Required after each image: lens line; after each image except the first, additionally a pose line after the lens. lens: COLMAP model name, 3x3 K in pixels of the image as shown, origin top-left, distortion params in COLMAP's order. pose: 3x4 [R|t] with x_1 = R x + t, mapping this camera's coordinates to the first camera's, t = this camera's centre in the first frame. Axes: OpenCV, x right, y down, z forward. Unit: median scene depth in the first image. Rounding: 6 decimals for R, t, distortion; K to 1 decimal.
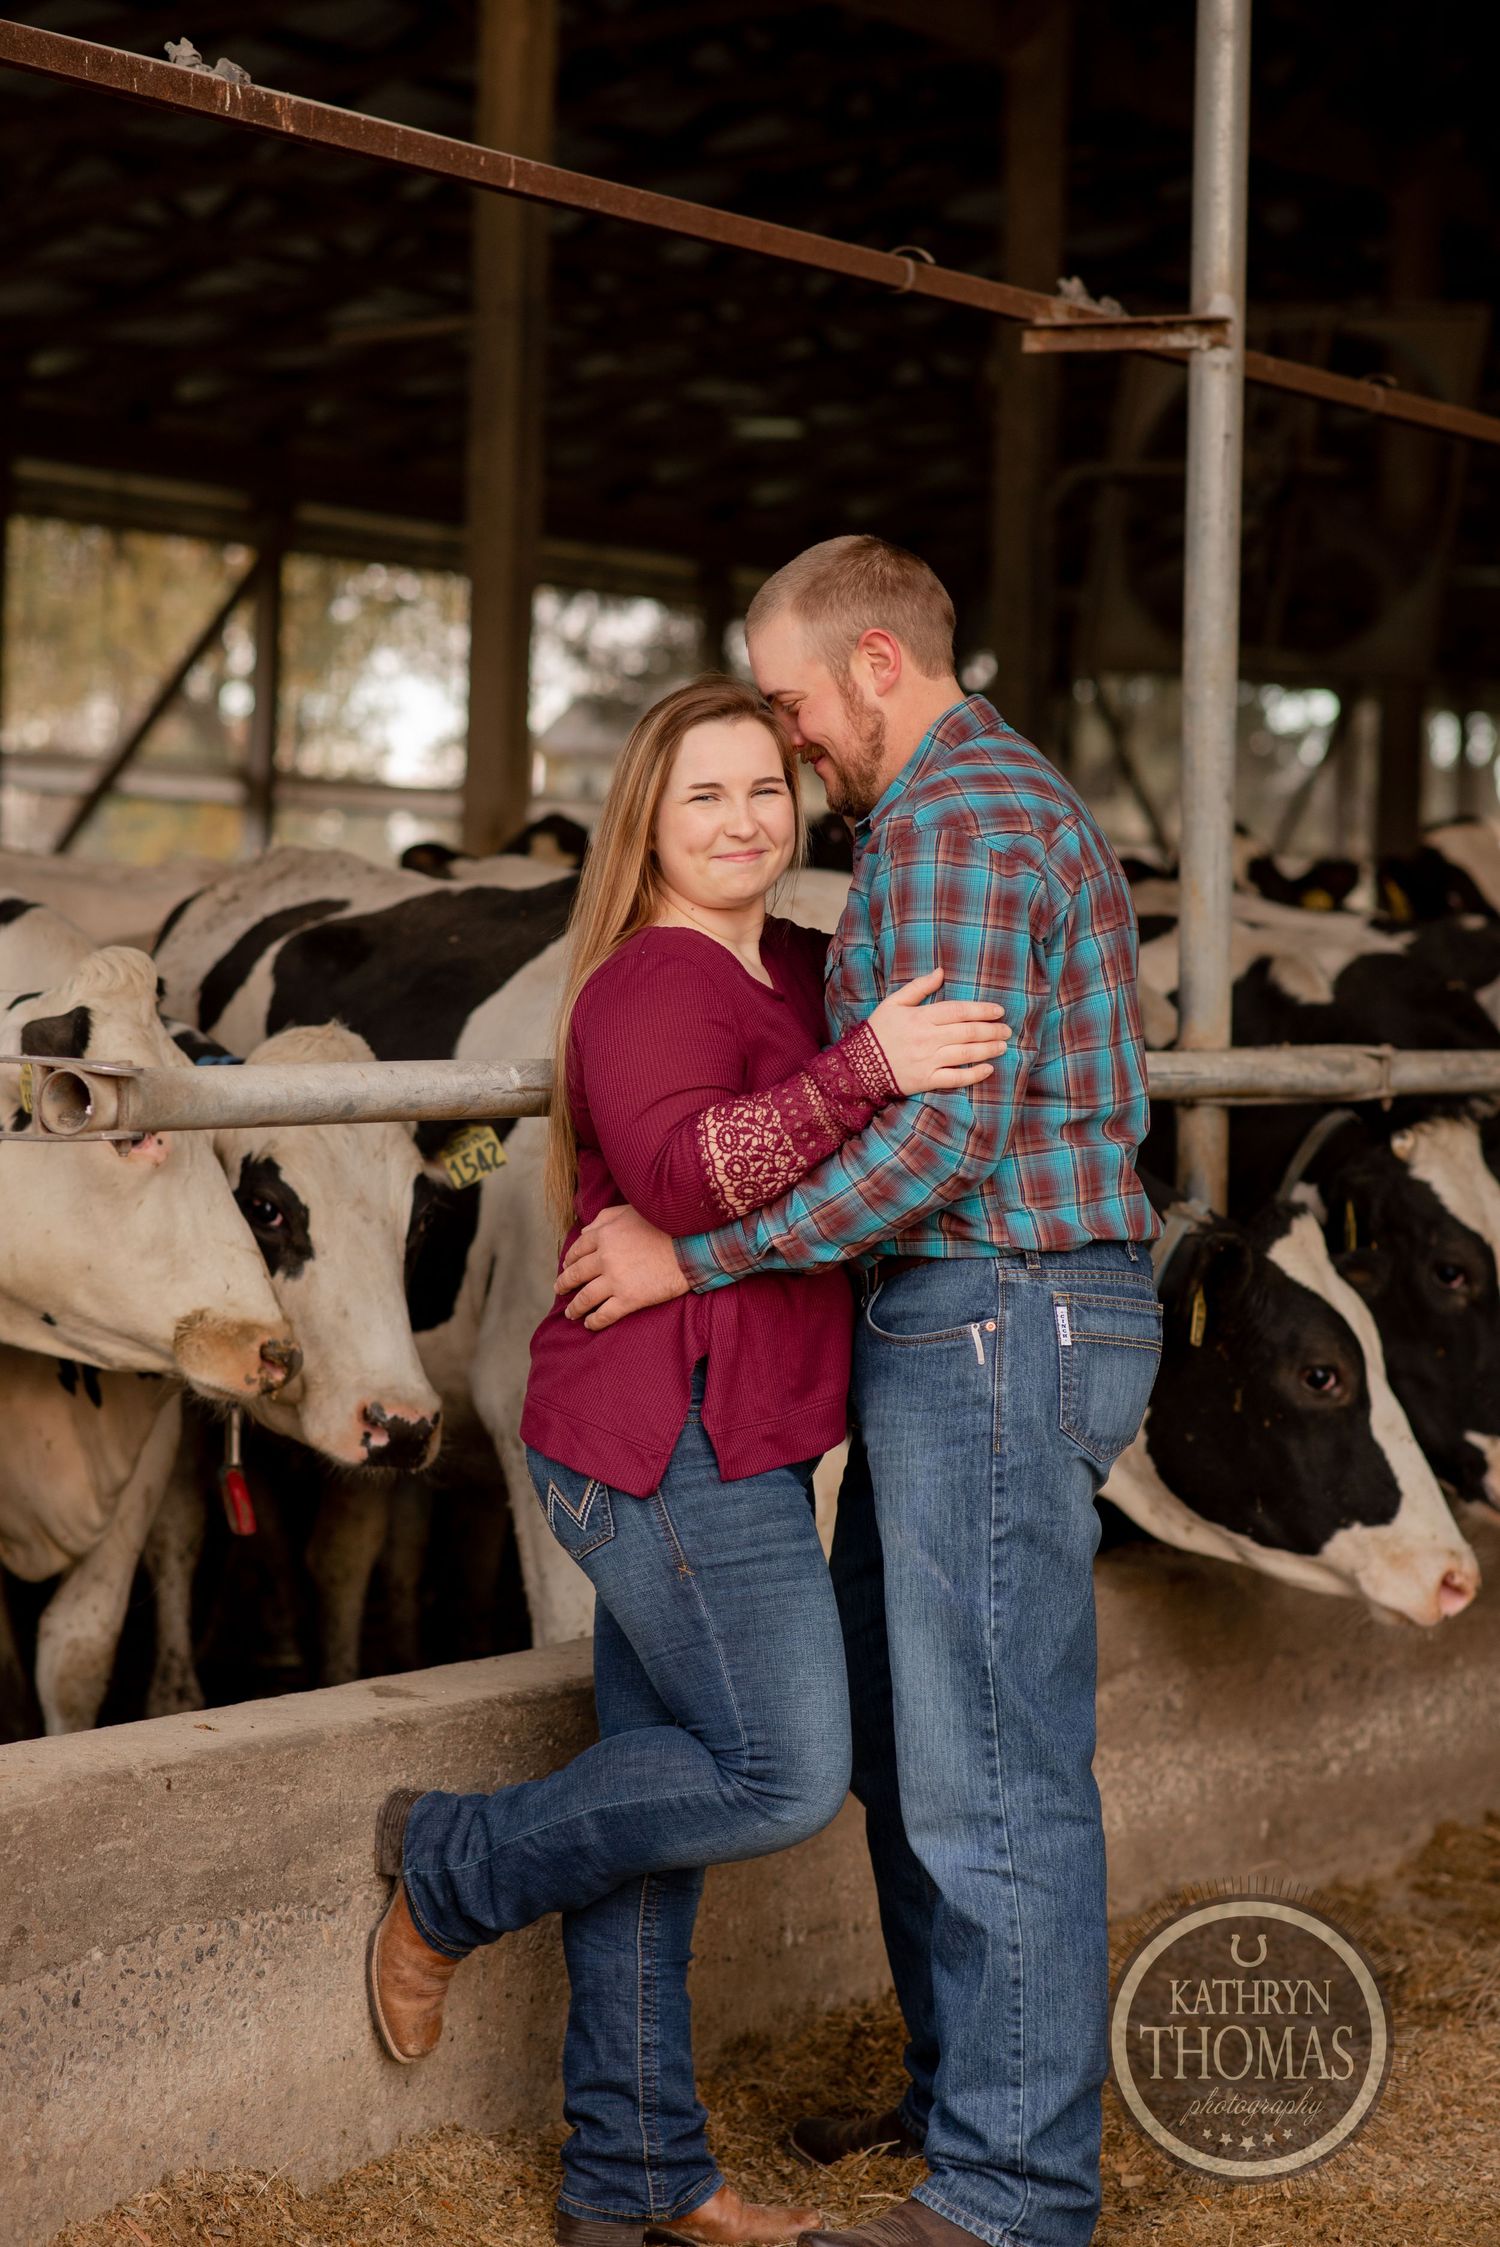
lens RADIAL K [[5426.0, 0, 750.0], [0, 5426.0, 1123.5], [0, 0, 1]] dist [0.044978, 0.398430]
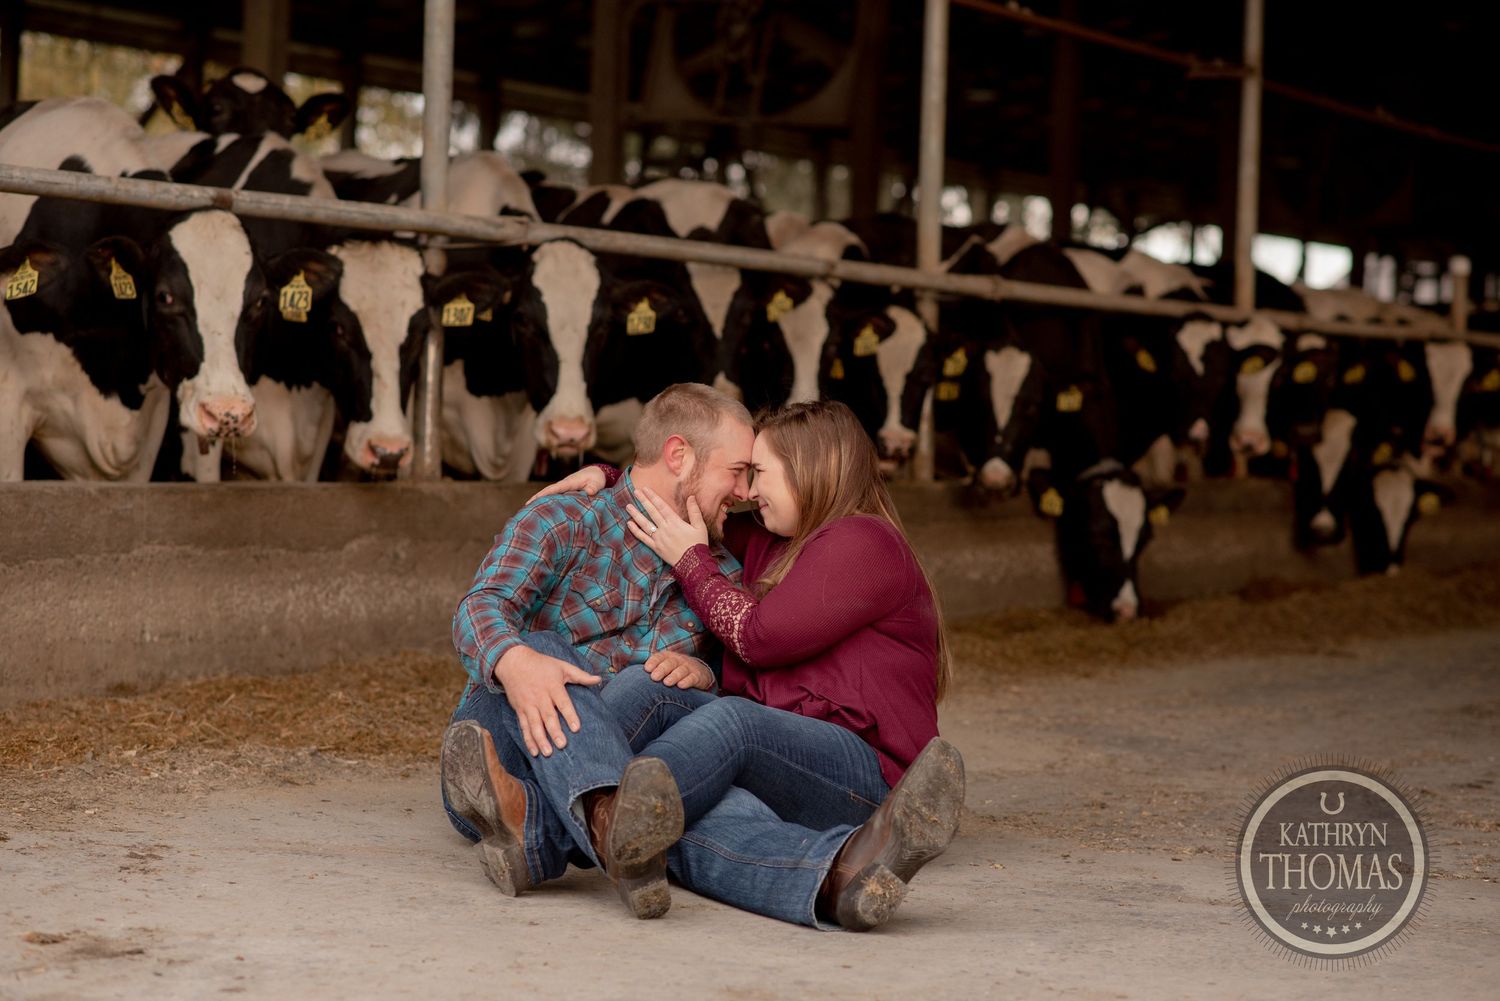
lens RADIAL K [[3622.1, 0, 750.0], [0, 3622.1, 500.5], [0, 0, 1]] dist [0.044978, 0.398430]
pose [[0.999232, 0.013350, 0.036832, 0.155992], [-0.013438, 0.999907, 0.002130, 0.084298], [-0.036800, -0.002623, 0.999319, -0.281522]]
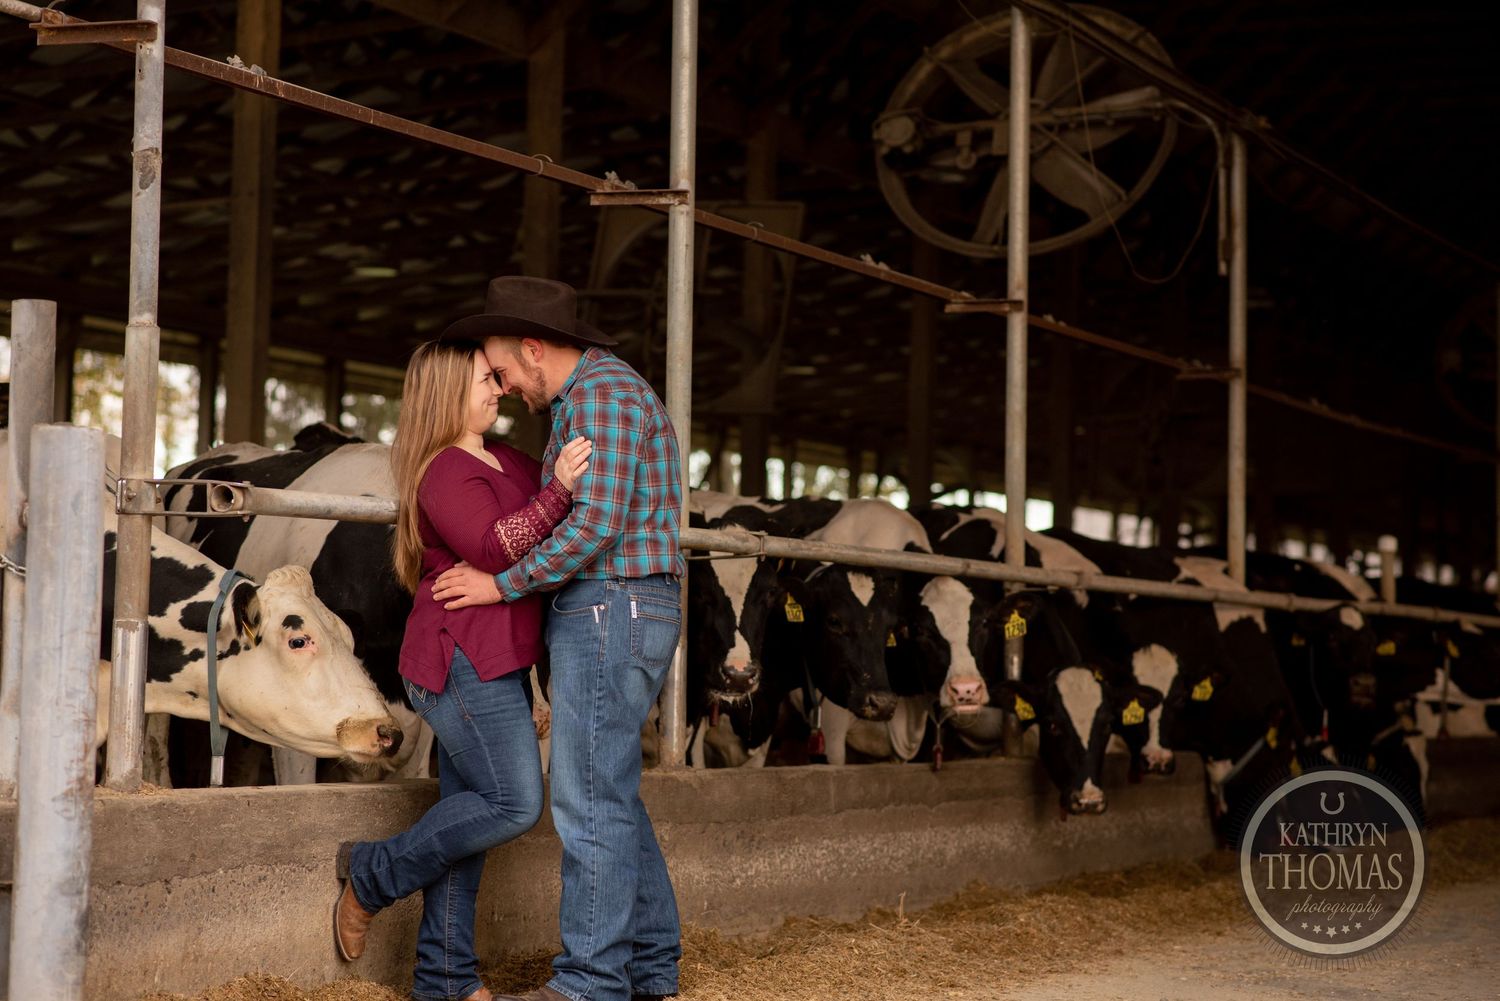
lens RADIAL K [[3598.4, 0, 750.0], [0, 3598.4, 500.5], [0, 0, 1]] dist [0.027242, 0.371033]
pose [[0.992736, 0.005143, 0.120202, -0.059095], [0.003198, 0.997605, -0.069096, 0.073652], [-0.120269, 0.068978, 0.990342, -0.408952]]
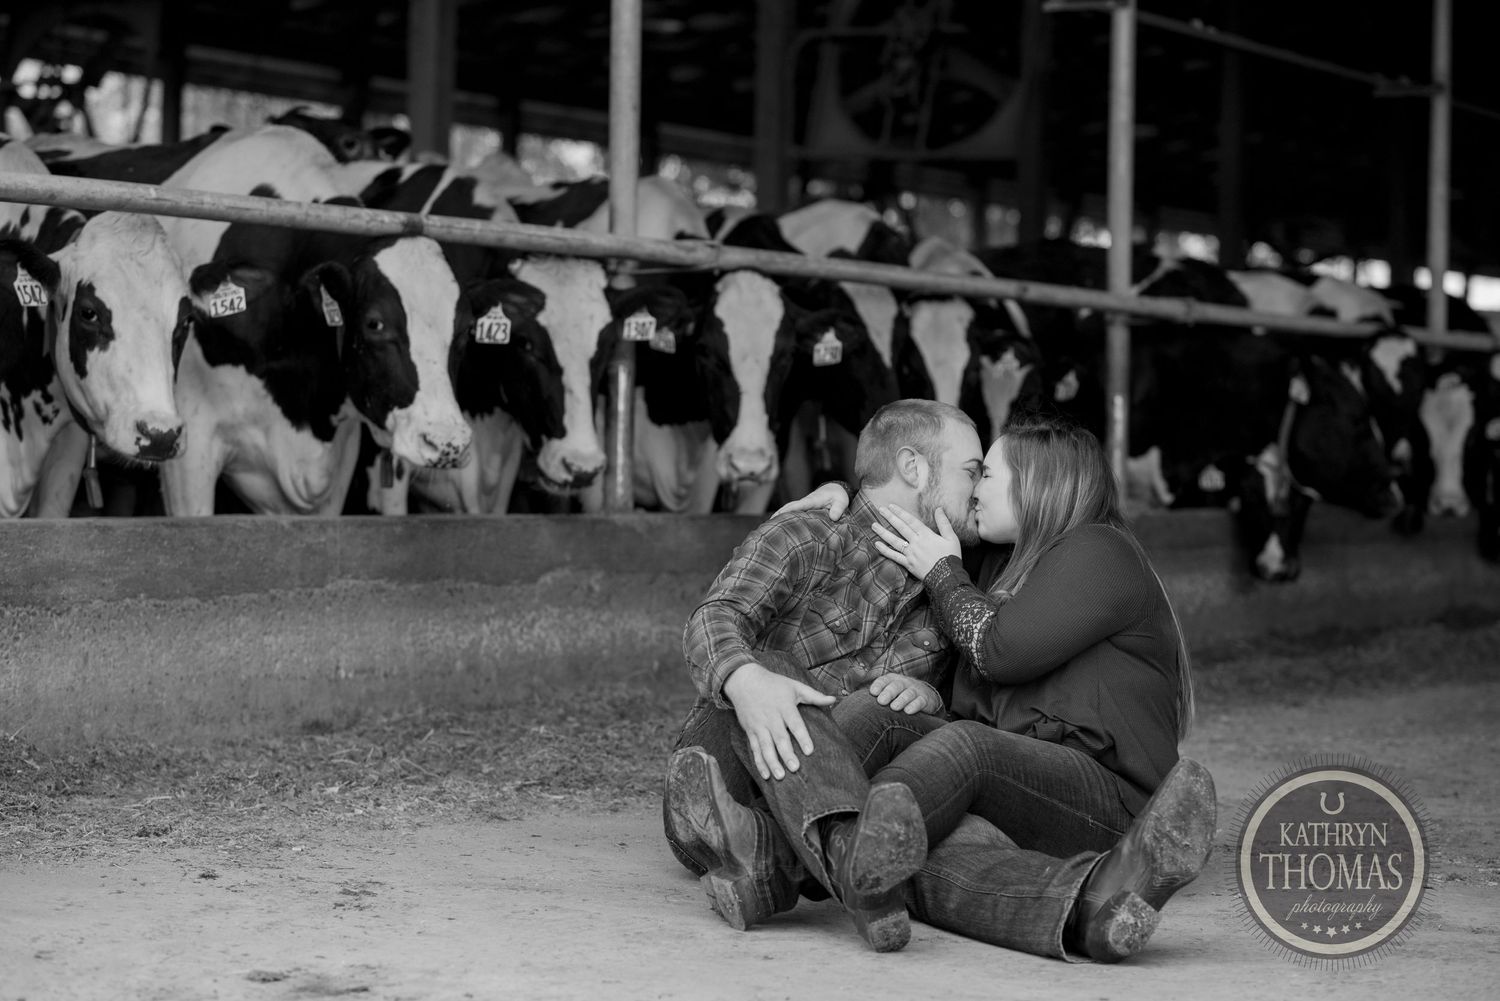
lens RADIAL K [[3622.1, 0, 750.0], [0, 3622.1, 500.5], [0, 0, 1]] dist [0.044978, 0.398430]
pose [[0.999986, -0.001378, -0.005203, 0.140079], [0.001321, 0.999939, -0.010948, 0.091599], [0.005218, 0.010941, 0.999927, -0.247542]]
